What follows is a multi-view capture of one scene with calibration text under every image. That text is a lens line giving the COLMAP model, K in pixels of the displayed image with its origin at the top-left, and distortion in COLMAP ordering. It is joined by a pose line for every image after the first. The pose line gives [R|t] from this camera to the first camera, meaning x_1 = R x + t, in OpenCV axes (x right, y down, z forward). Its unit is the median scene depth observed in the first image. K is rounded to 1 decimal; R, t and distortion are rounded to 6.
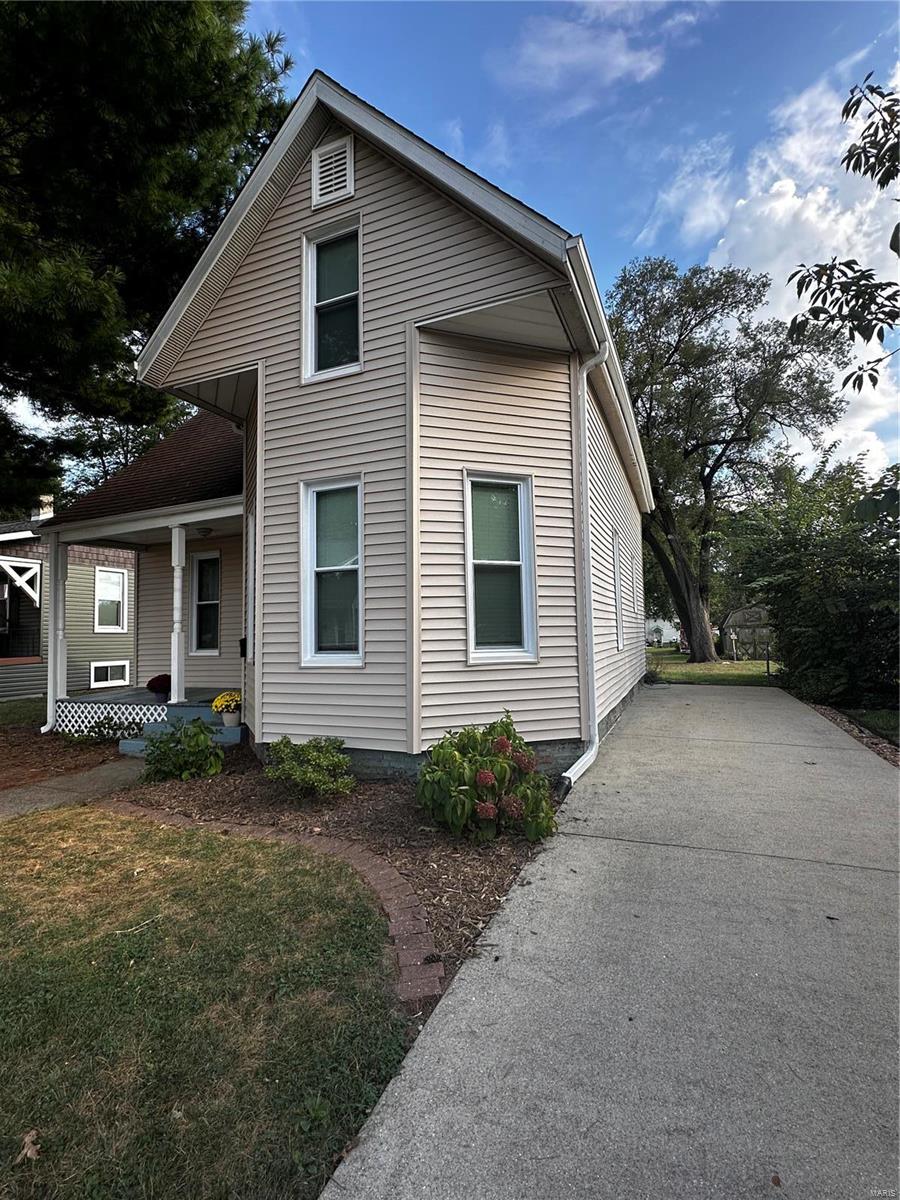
lens RADIAL K [[565.0, 0, 450.3], [0, 565.0, 598.7], [0, 0, 1]] dist [-0.003942, -0.000227]
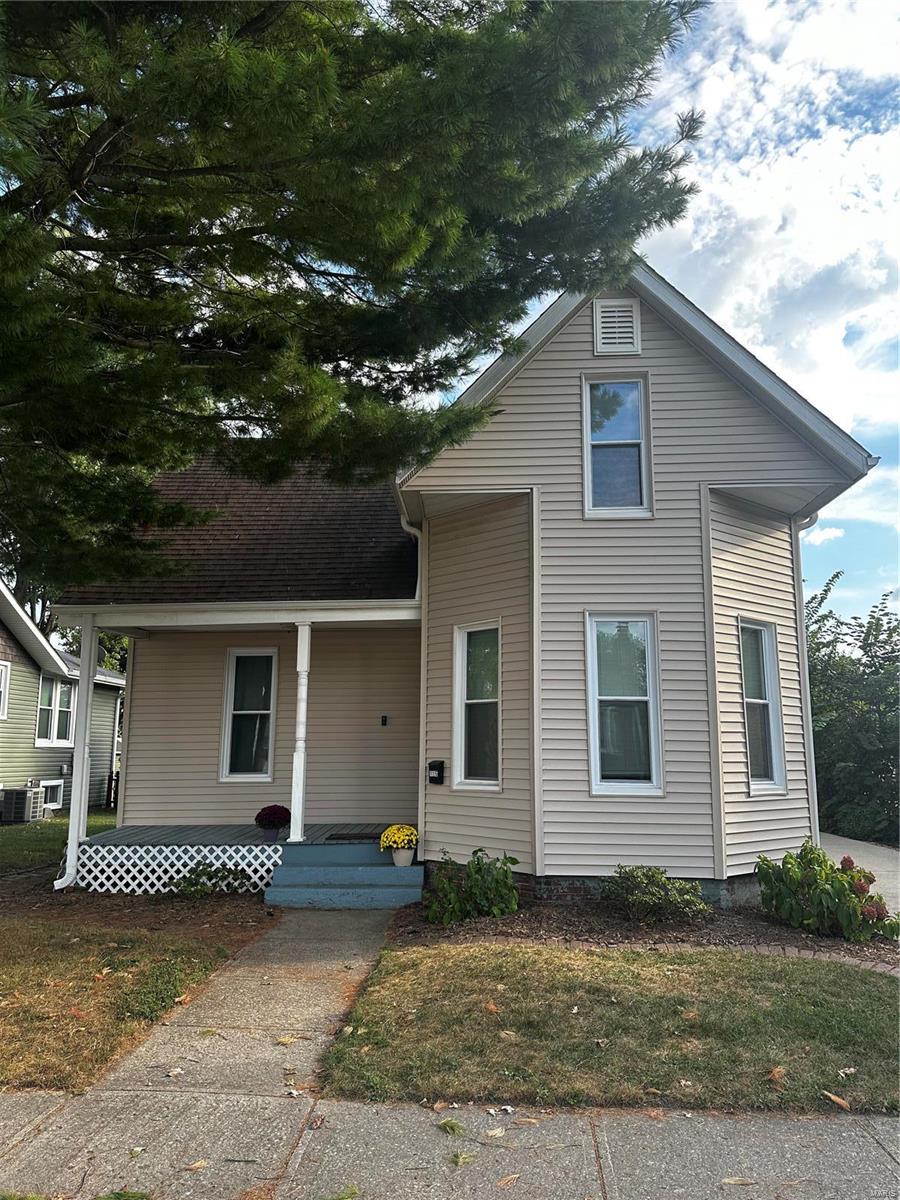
lens RADIAL K [[840.3, 0, 449.2], [0, 840.3, 601.3], [0, 0, 1]] dist [0.027801, -0.003811]
pose [[0.937860, 0.085343, 0.336356, -0.714586], [-0.045992, 0.991305, -0.123283, -0.018022], [-0.343952, 0.100153, 0.933631, -0.239008]]
